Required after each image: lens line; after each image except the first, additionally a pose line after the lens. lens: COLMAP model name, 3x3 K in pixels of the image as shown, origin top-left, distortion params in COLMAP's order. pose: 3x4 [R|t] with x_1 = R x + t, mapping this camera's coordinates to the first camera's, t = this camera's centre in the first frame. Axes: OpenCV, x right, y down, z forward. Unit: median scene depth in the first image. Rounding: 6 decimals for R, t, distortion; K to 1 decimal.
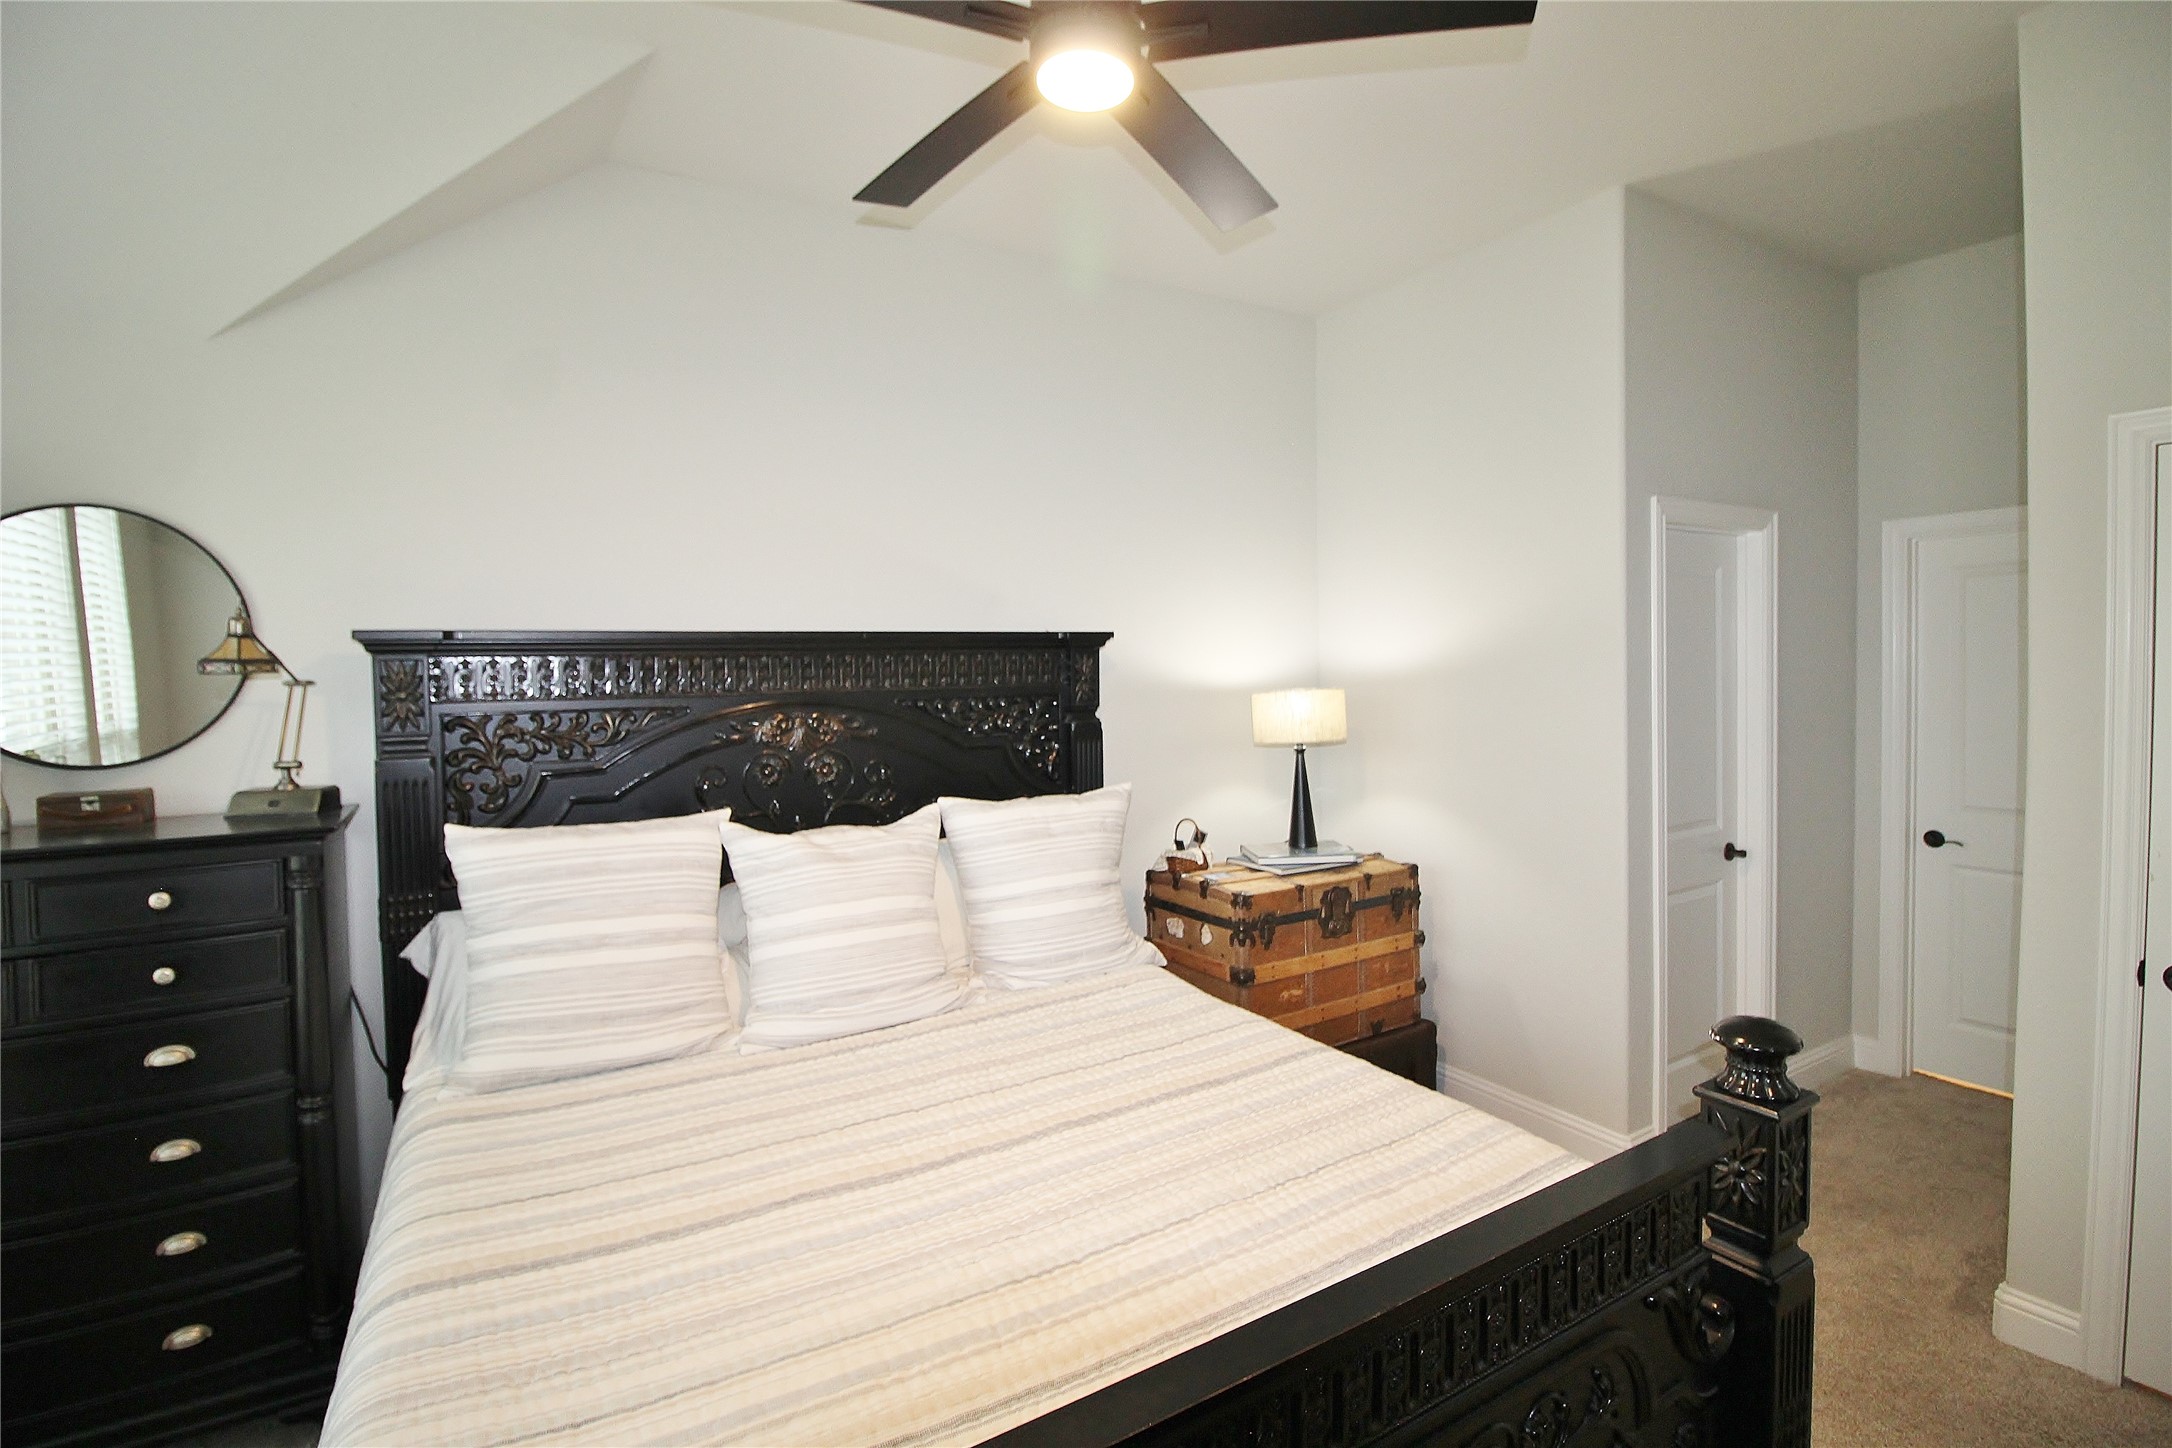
lens RADIAL K [[993.0, 0, 1091.4], [0, 993.0, 689.9], [0, 0, 1]] dist [-0.001915, -0.014240]
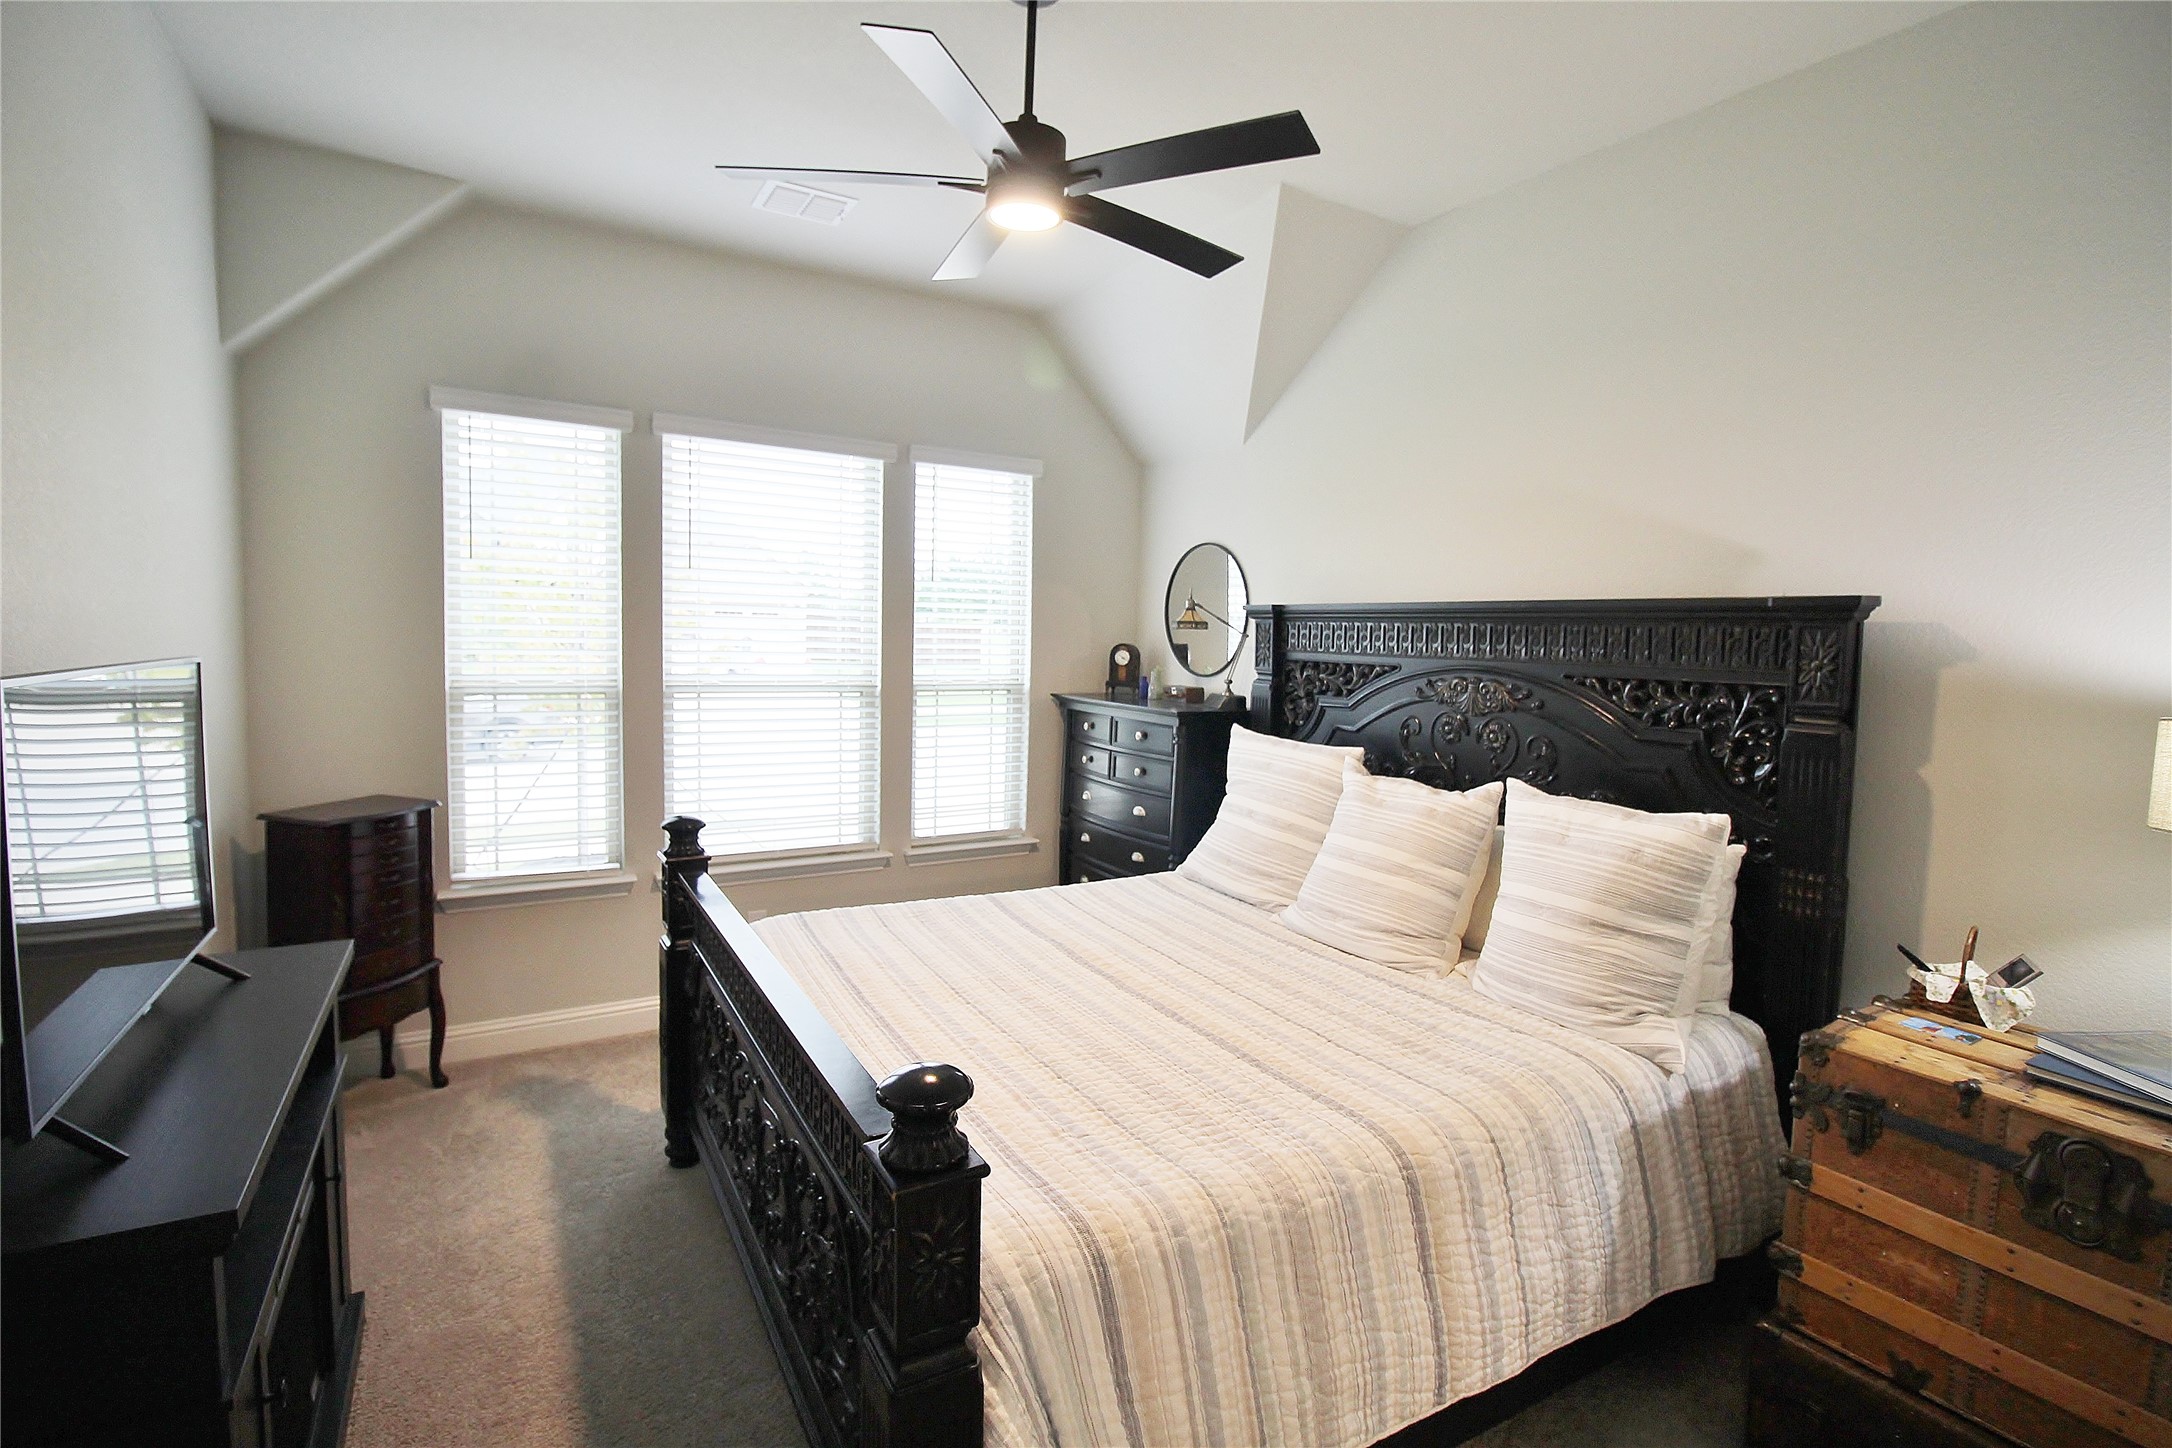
lens RADIAL K [[993.0, 0, 1091.4], [0, 993.0, 689.9], [0, 0, 1]] dist [-0.001915, -0.014240]
pose [[-0.005792, 0.072369, -0.997361, 0.867317], [-0.049518, 0.996133, 0.072568, -0.025127], [0.998756, 0.049808, -0.002186, 0.667750]]
